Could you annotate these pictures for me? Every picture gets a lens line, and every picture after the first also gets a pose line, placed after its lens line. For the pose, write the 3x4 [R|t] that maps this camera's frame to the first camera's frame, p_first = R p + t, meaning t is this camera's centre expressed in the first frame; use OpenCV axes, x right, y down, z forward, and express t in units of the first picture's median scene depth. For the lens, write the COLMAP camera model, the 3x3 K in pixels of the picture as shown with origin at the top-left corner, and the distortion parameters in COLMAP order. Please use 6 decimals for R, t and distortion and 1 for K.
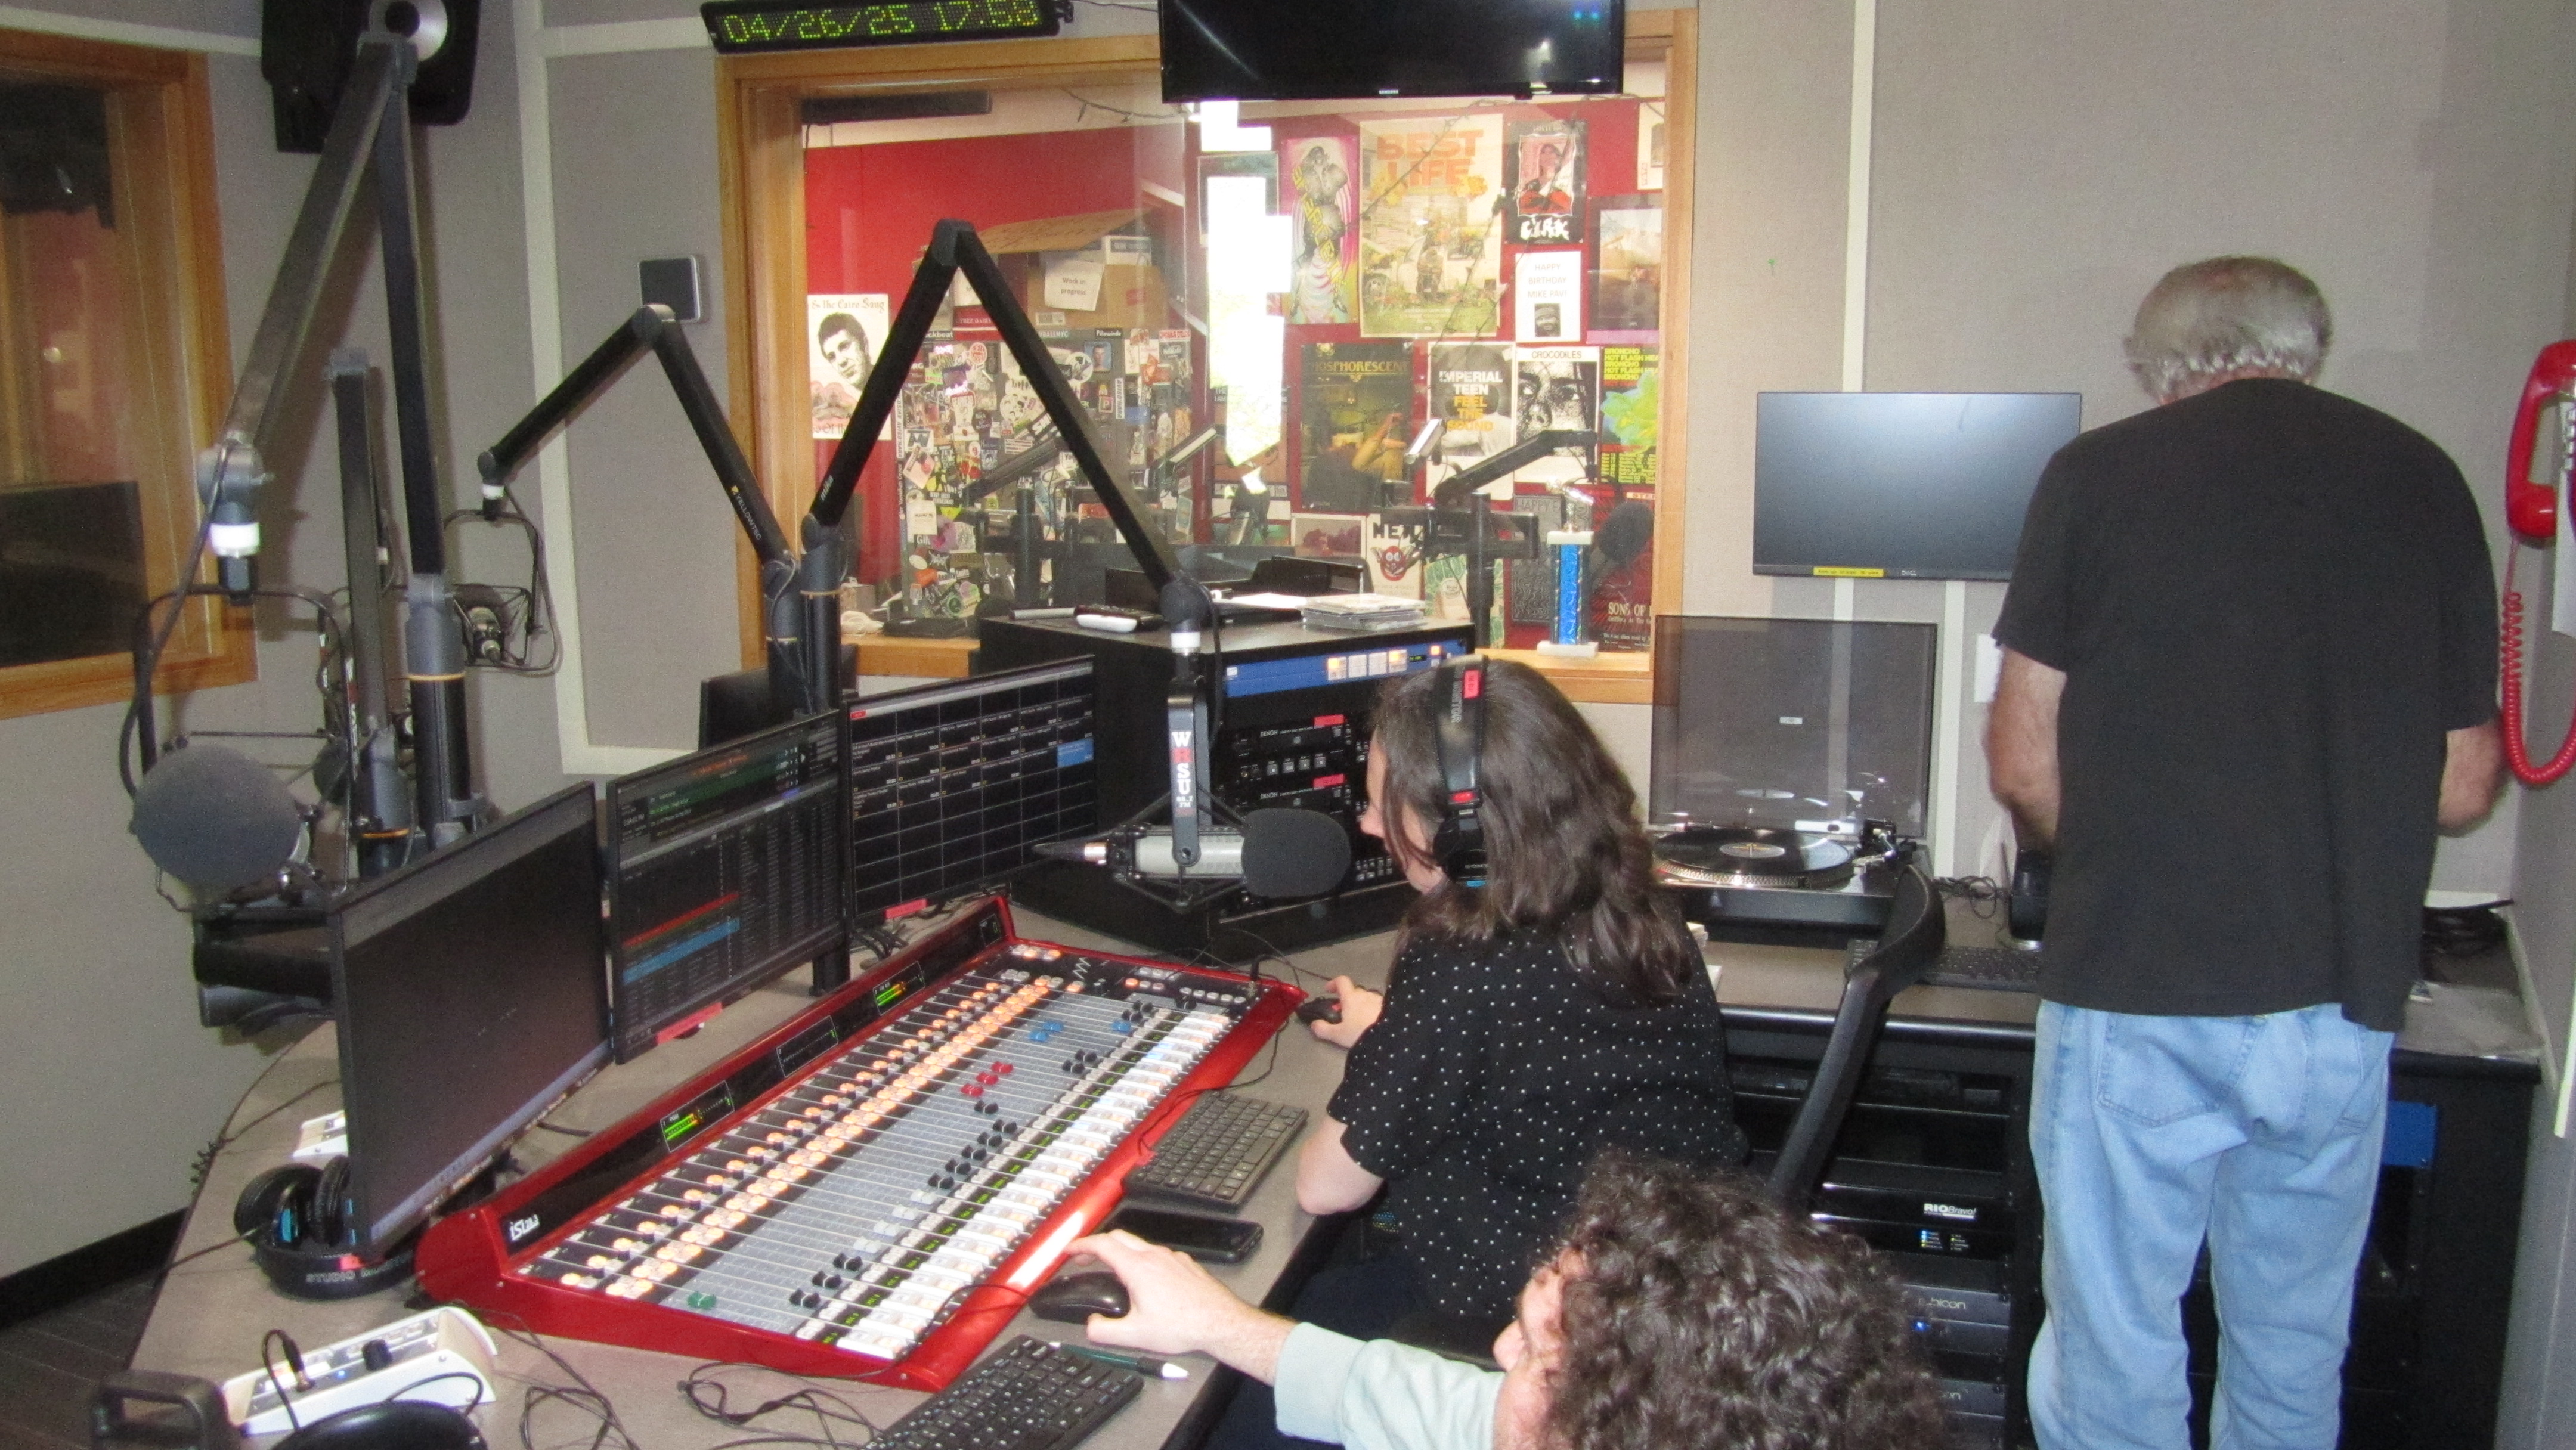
lens RADIAL K [[2084.6, 0, 1296.7], [0, 2084.6, 724.1], [0, 0, 1]] dist [-0.044180, 0.011713]
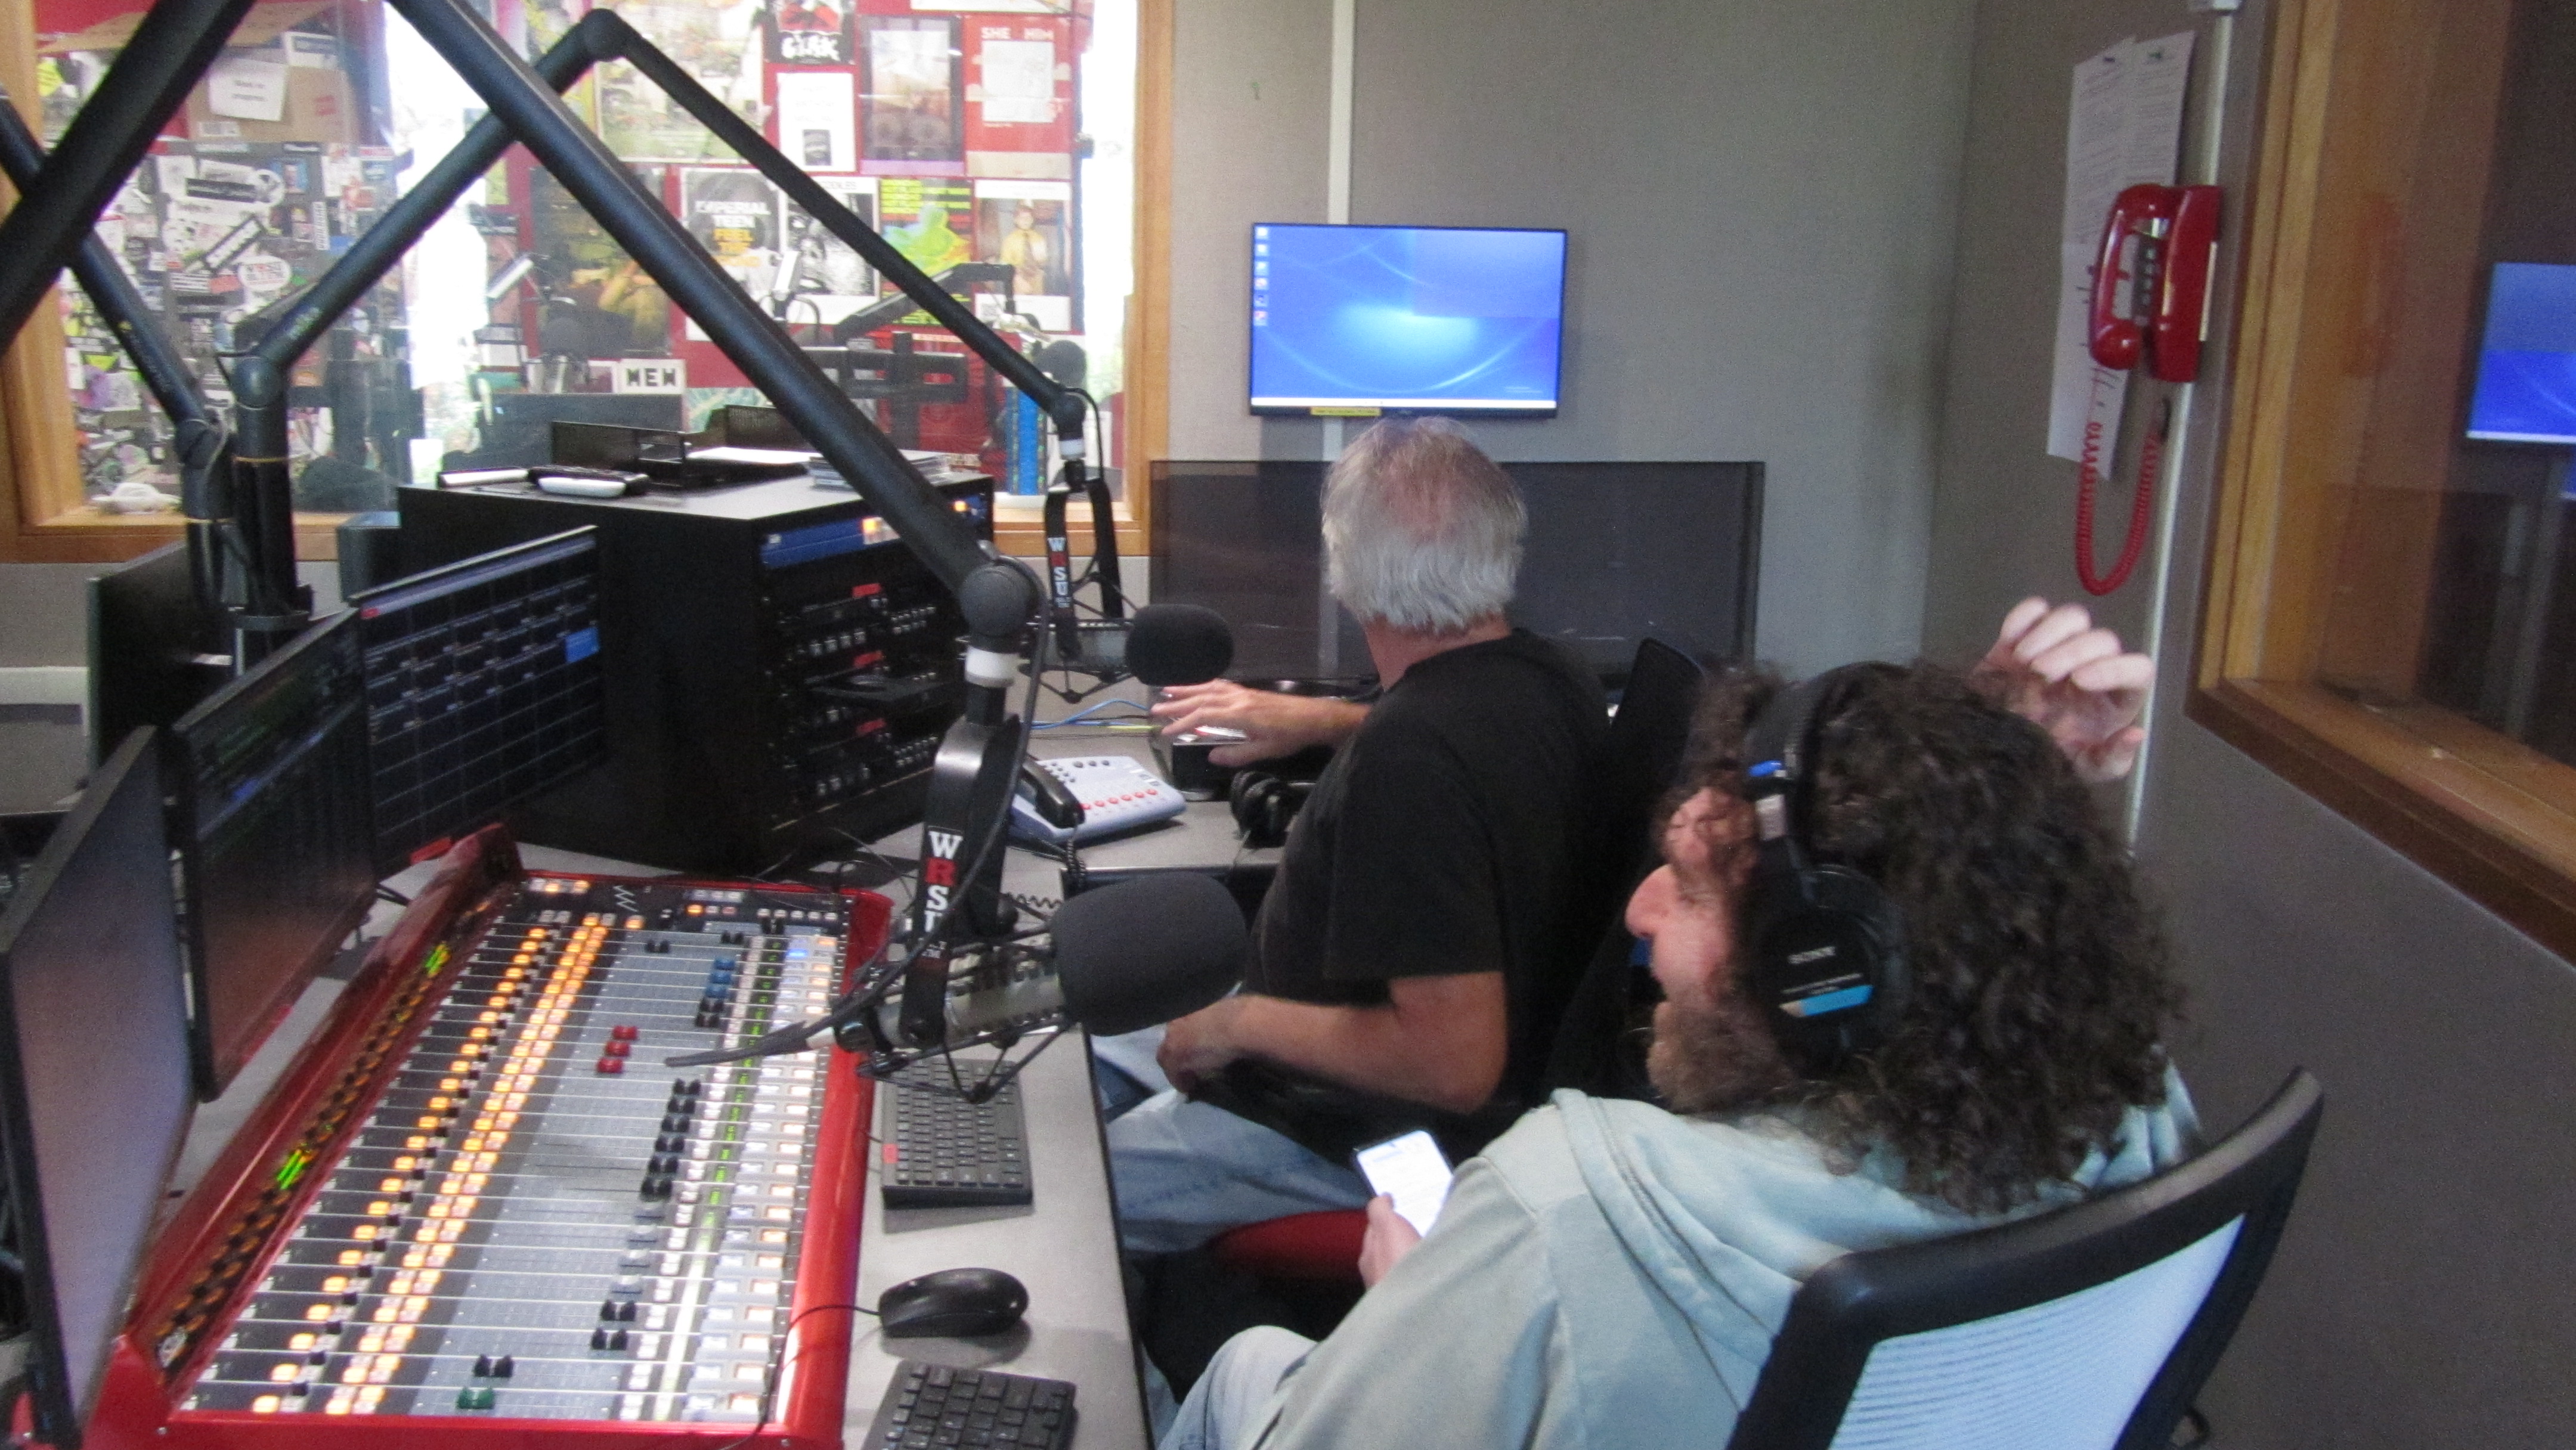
lens RADIAL K [[2084.6, 0, 1286.3], [0, 2084.6, 721.7], [0, 0, 1]] dist [-0.044180, 0.011713]
pose [[0.913105, -0.073950, 0.400963, -0.160486], [0.044873, 0.995667, 0.081444, -0.008863], [-0.405248, -0.056375, 0.912467, 0.109156]]
